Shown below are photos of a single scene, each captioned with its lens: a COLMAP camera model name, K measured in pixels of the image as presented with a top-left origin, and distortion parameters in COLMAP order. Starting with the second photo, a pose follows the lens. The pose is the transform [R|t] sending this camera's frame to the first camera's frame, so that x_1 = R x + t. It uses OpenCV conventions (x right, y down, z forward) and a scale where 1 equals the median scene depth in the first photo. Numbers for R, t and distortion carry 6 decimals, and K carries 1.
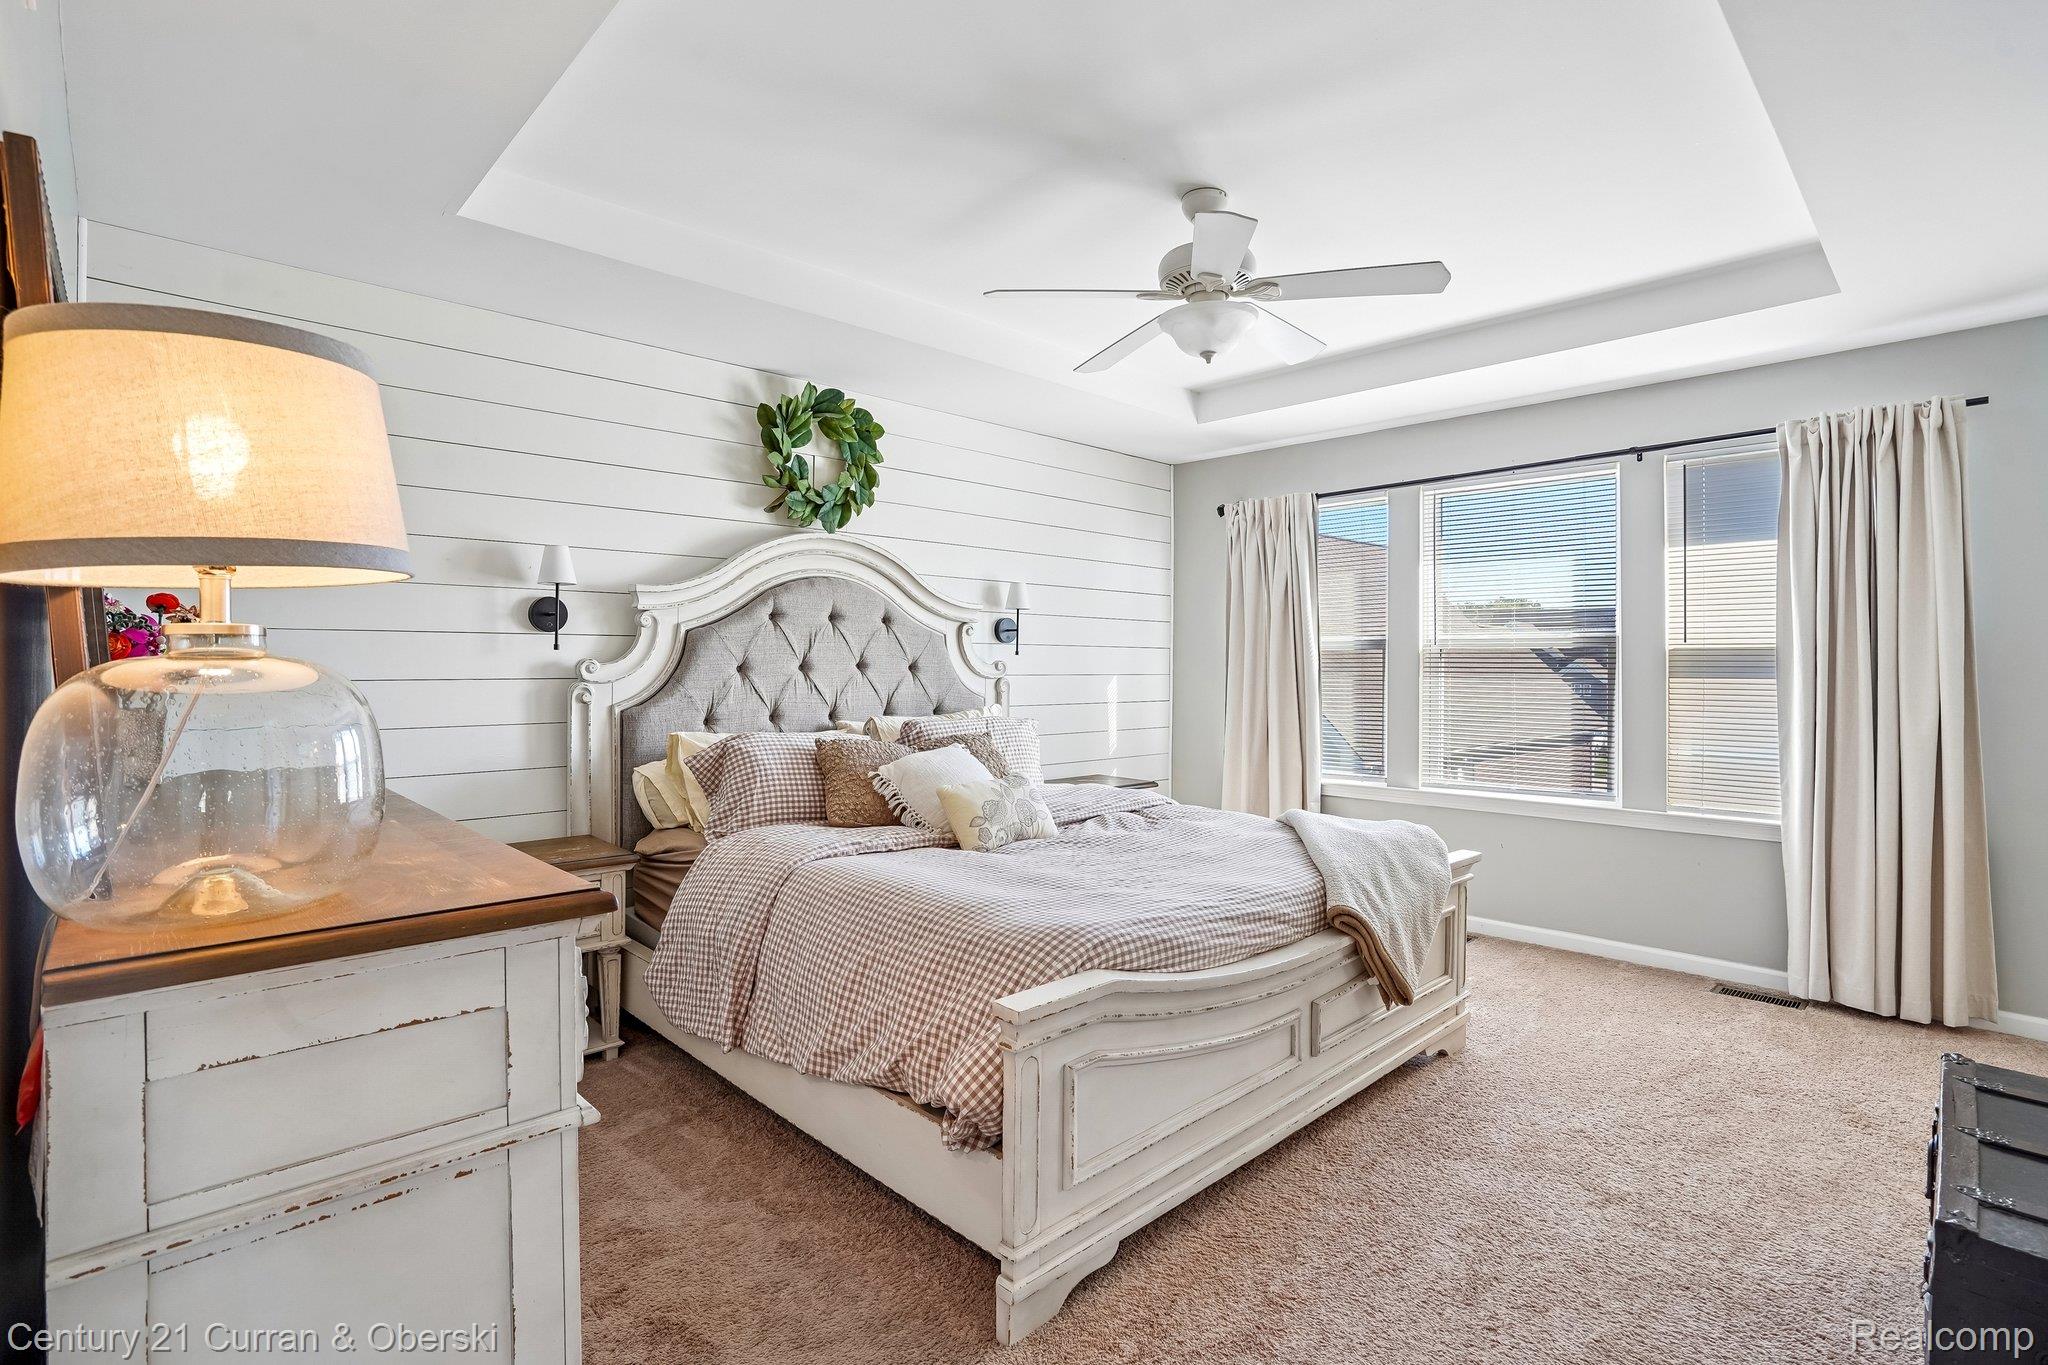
lens RADIAL K [[974.4, 0, 1016.5], [0, 974.4, 670.1], [0, 0, 1]] dist [-0.025423, 0.004285]
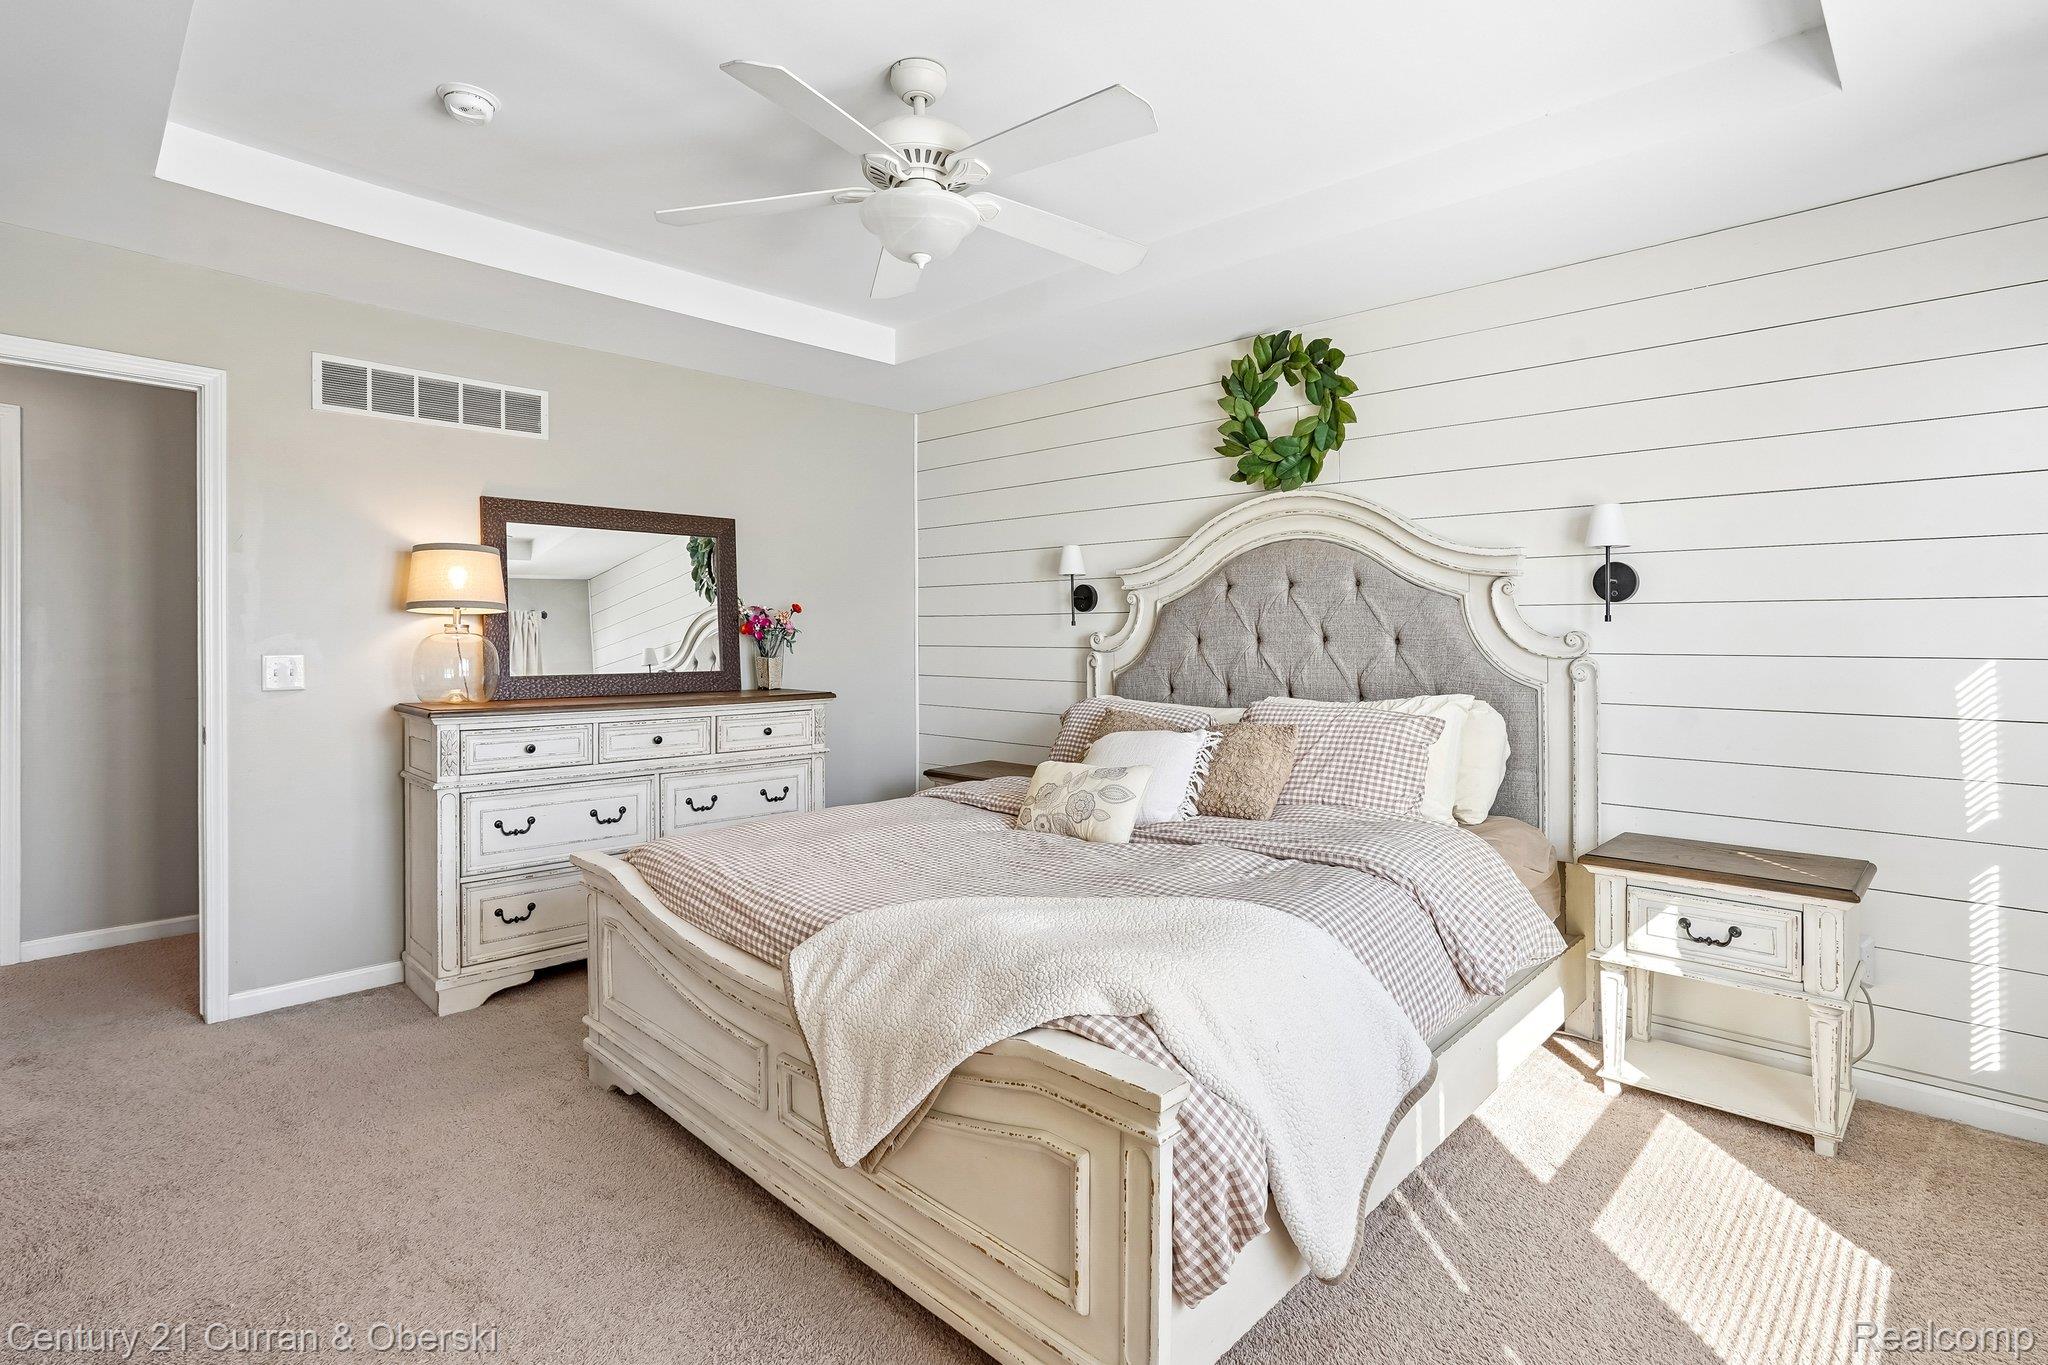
lens RADIAL K [[974.4, 0, 1031.9], [0, 974.4, 628.8], [0, 0, 1]] dist [-0.025423, 0.004285]
pose [[0.042466, -0.007880, -0.999067, 0.768286], [-0.005963, 0.999949, -0.008141, -0.004881], [0.999080, 0.006303, 0.042417, 0.799544]]
